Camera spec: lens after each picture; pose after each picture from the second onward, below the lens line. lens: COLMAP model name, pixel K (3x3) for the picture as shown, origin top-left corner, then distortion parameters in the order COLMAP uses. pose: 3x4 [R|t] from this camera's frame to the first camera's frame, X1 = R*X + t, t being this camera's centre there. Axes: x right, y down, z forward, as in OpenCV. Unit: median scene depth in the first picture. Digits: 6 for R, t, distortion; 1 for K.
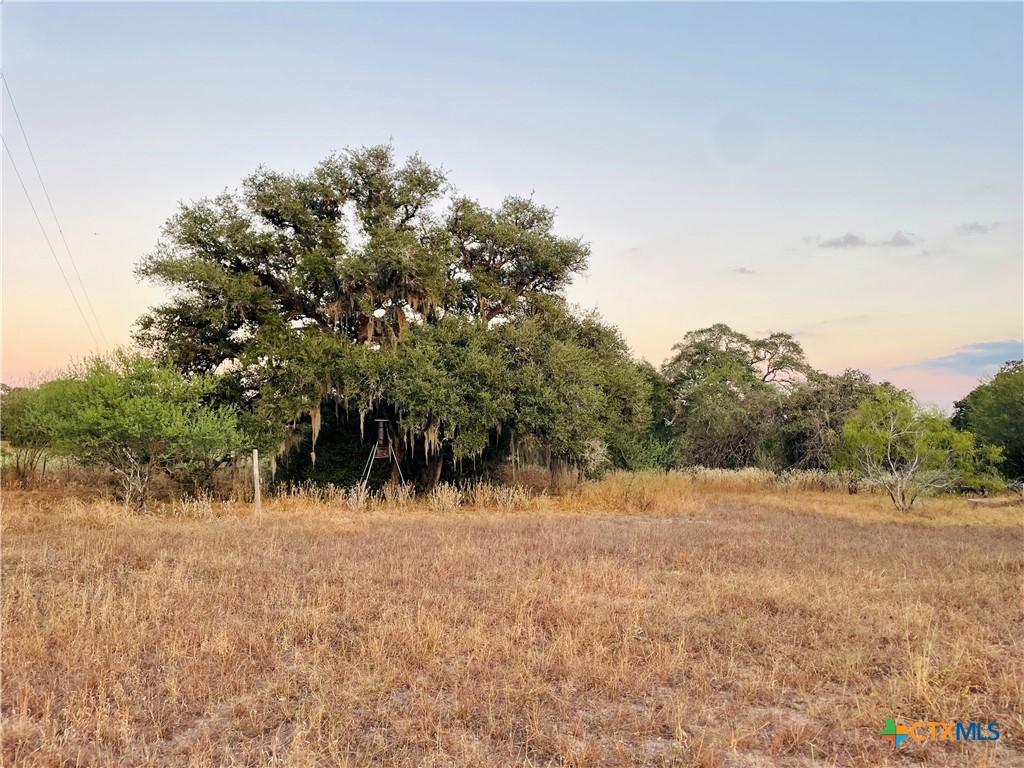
lens RADIAL K [[762.9, 0, 517.4], [0, 762.9, 383.0], [0, 0, 1]] dist [0.072401, -0.003532]
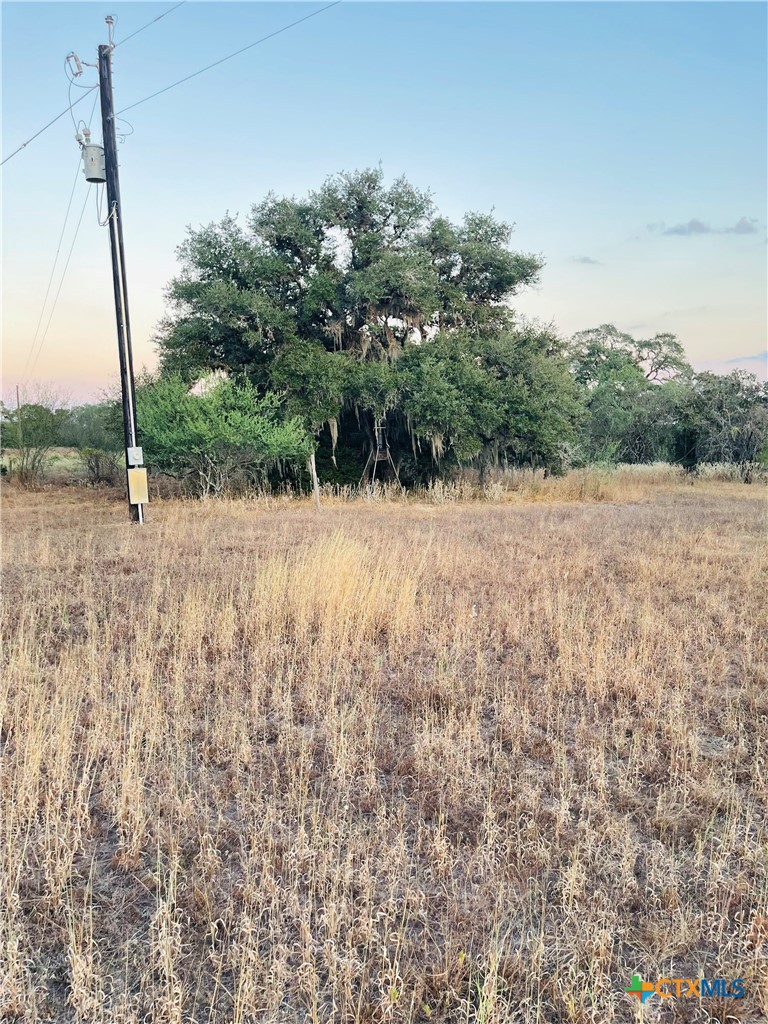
lens RADIAL K [[750.2, 0, 380.9], [0, 750.2, 514.9], [0, 0, 1]] dist [0.028327, 0.004376]
pose [[0.999541, -0.014564, 0.026581, -0.152488], [0.009591, 0.983904, 0.178439, -0.016276], [-0.028752, -0.178102, 0.983592, -0.094490]]
